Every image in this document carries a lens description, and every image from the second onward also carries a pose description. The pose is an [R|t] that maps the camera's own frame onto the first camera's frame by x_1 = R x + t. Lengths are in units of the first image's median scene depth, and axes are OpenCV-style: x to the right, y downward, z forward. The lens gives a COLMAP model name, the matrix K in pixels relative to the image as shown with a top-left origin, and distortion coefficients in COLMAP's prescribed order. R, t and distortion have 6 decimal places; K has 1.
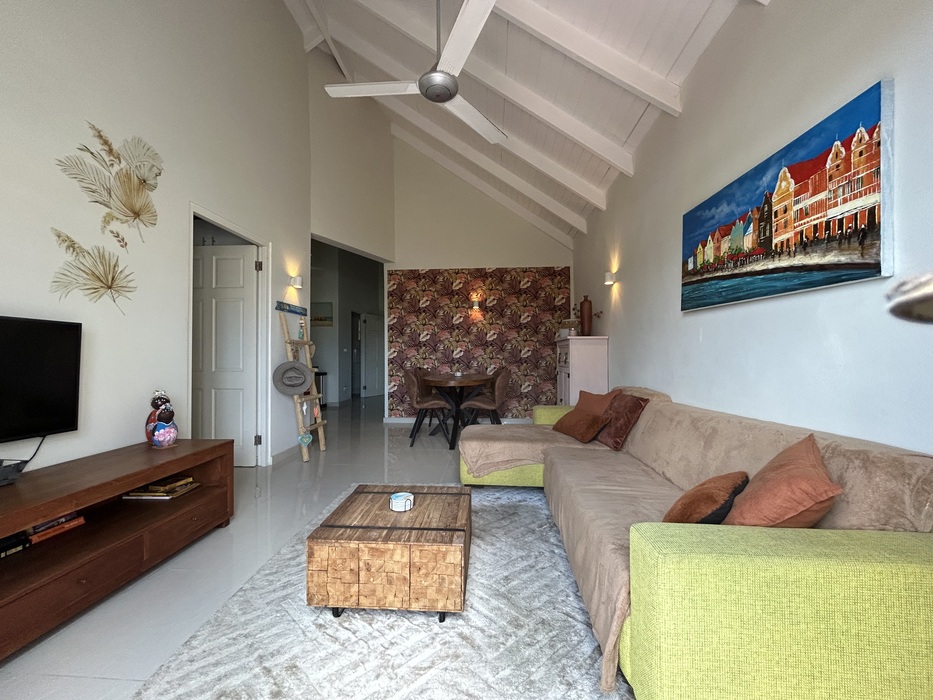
lens RADIAL K [[380.6, 0, 464.9], [0, 380.6, 351.1], [0, 0, 1]] dist [-0.001874, 0.000047]
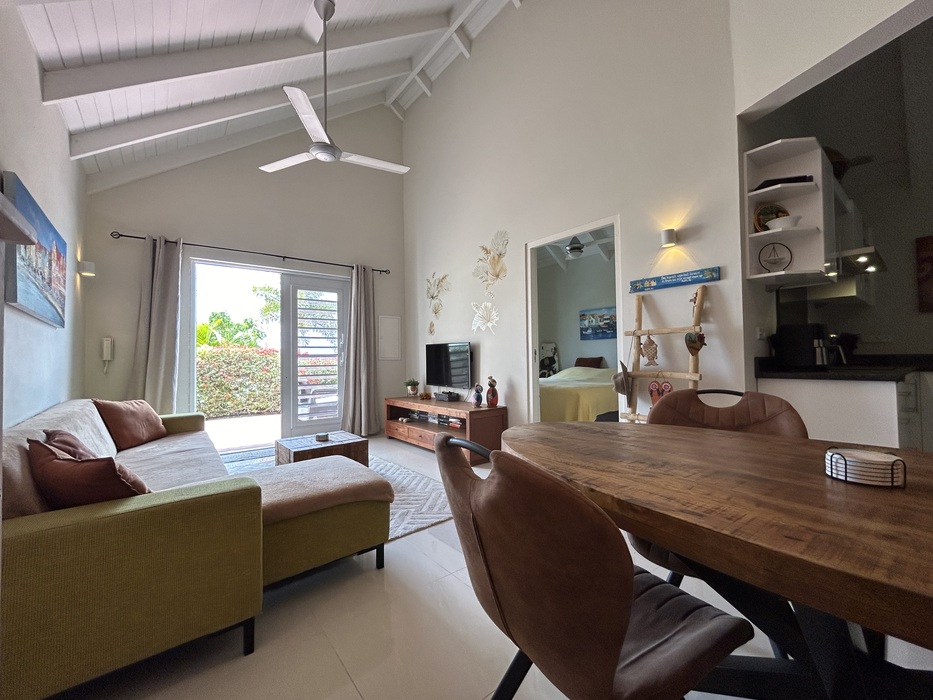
lens RADIAL K [[380.6, 0, 468.0], [0, 380.6, 346.4], [0, 0, 1]] dist [-0.001874, 0.000047]
pose [[-0.737853, -0.014480, -0.674806, 0.423855], [0.020239, 0.998846, -0.043563, 0.040266], [0.674658, -0.045800, -0.736708, 2.188137]]
